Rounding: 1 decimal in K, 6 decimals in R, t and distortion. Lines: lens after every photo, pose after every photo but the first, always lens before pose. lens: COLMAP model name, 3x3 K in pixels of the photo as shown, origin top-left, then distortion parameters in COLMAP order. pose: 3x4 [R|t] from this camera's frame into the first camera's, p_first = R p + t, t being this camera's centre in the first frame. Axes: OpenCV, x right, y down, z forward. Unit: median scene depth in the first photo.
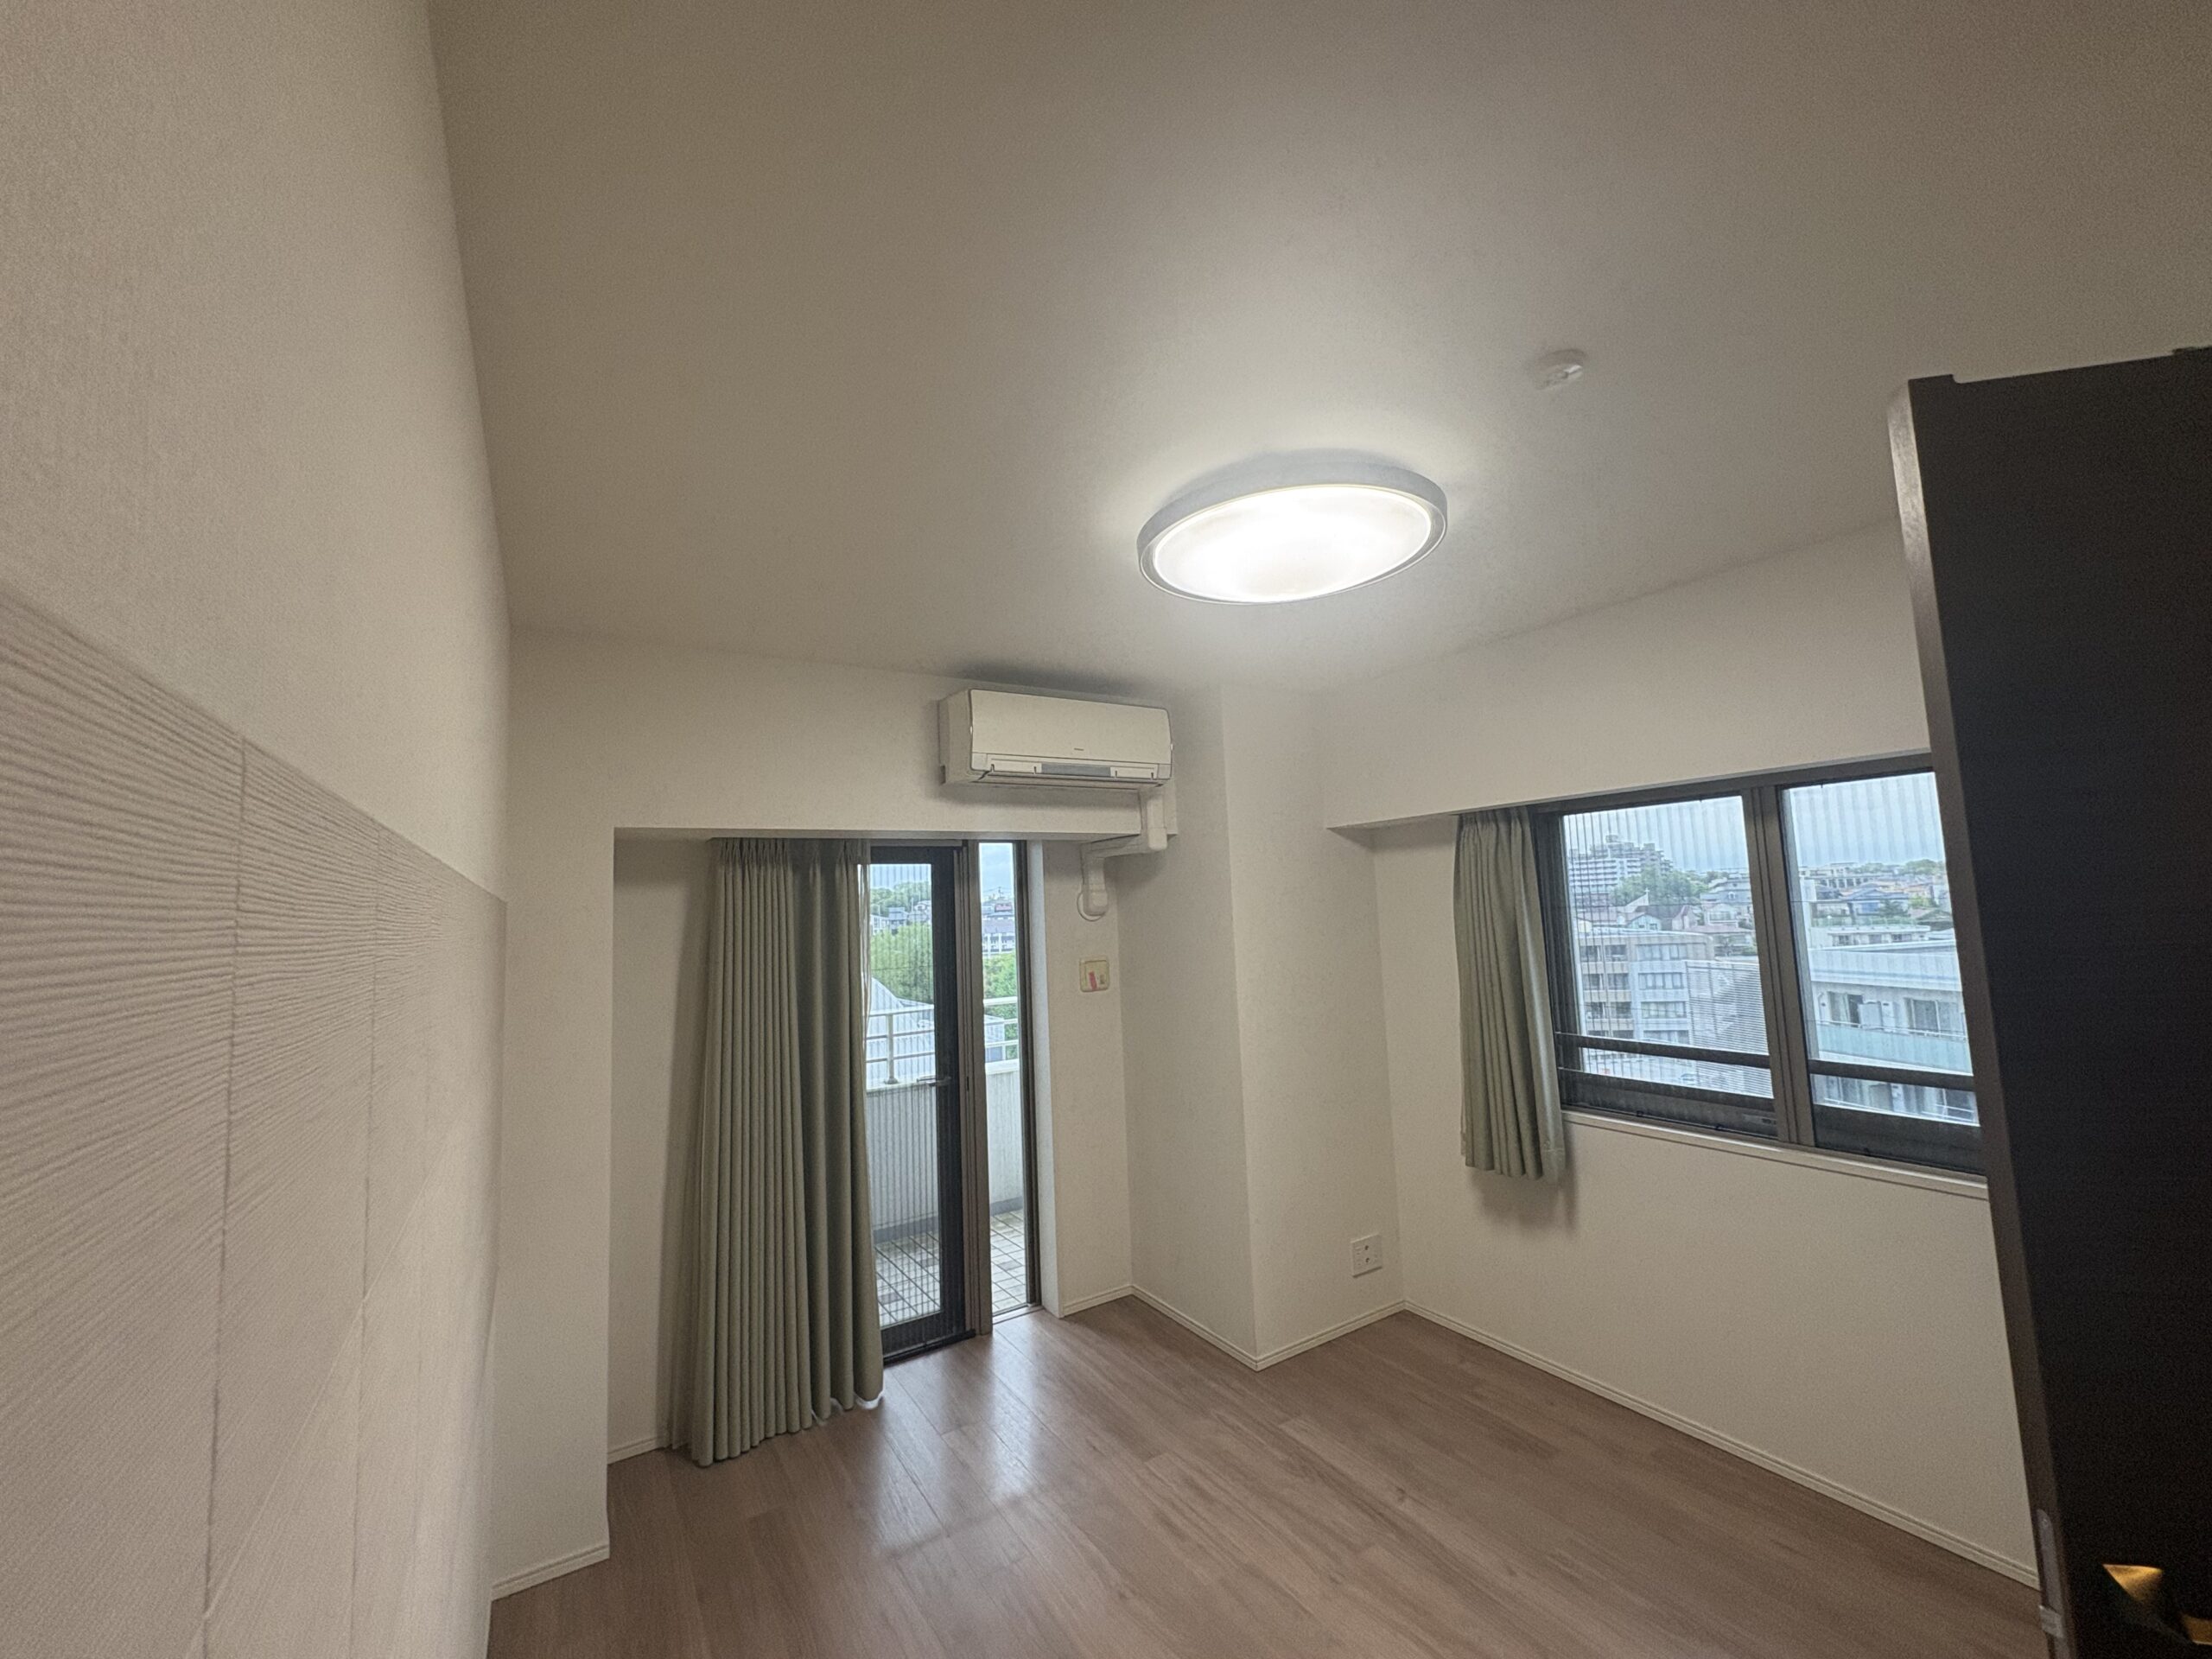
lens RADIAL K [[879.4, 0, 1099.2], [0, 879.4, 834.3], [0, 0, 1]] dist [0.001243, -0.001516]
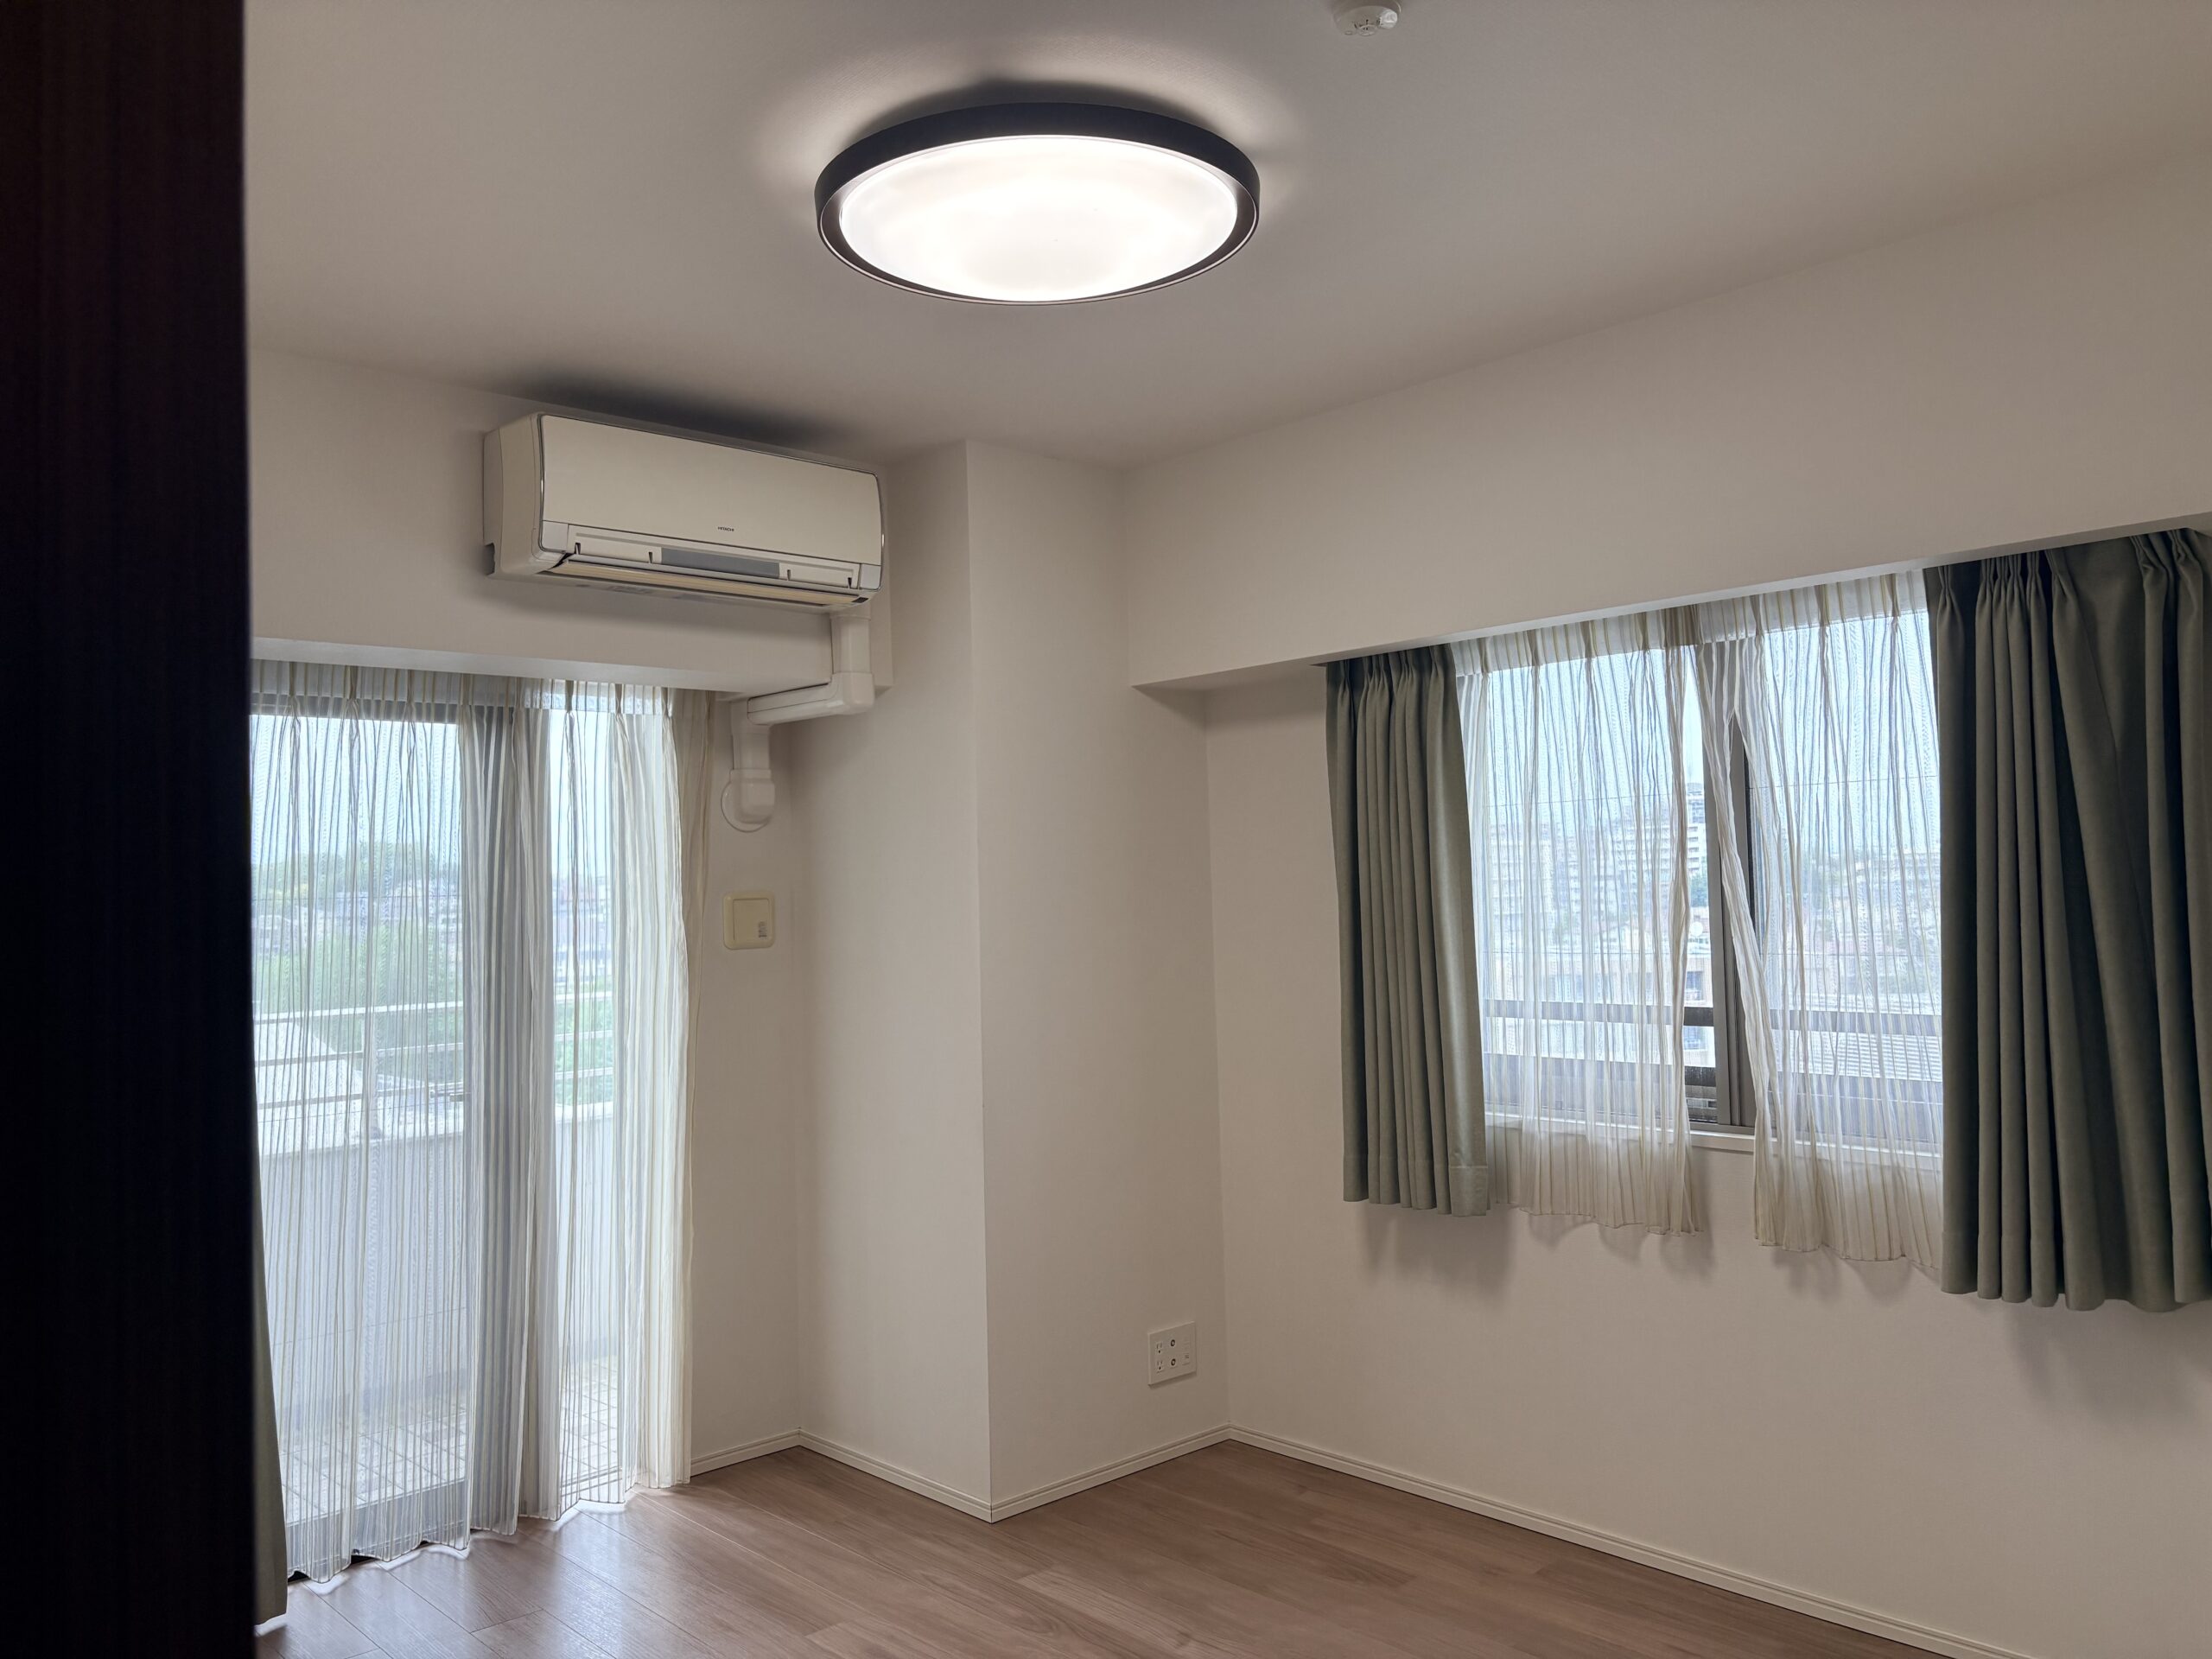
lens RADIAL K [[1662.5, 0, 1094.6], [0, 1662.5, 829.8], [0, 0, 1]] dist [0.050131, -0.059181]
pose [[0.981816, 0.019659, 0.188812, 0.013734], [-0.027914, 0.998762, 0.041164, 0.058866], [-0.187769, -0.045686, 0.981150, -0.195724]]
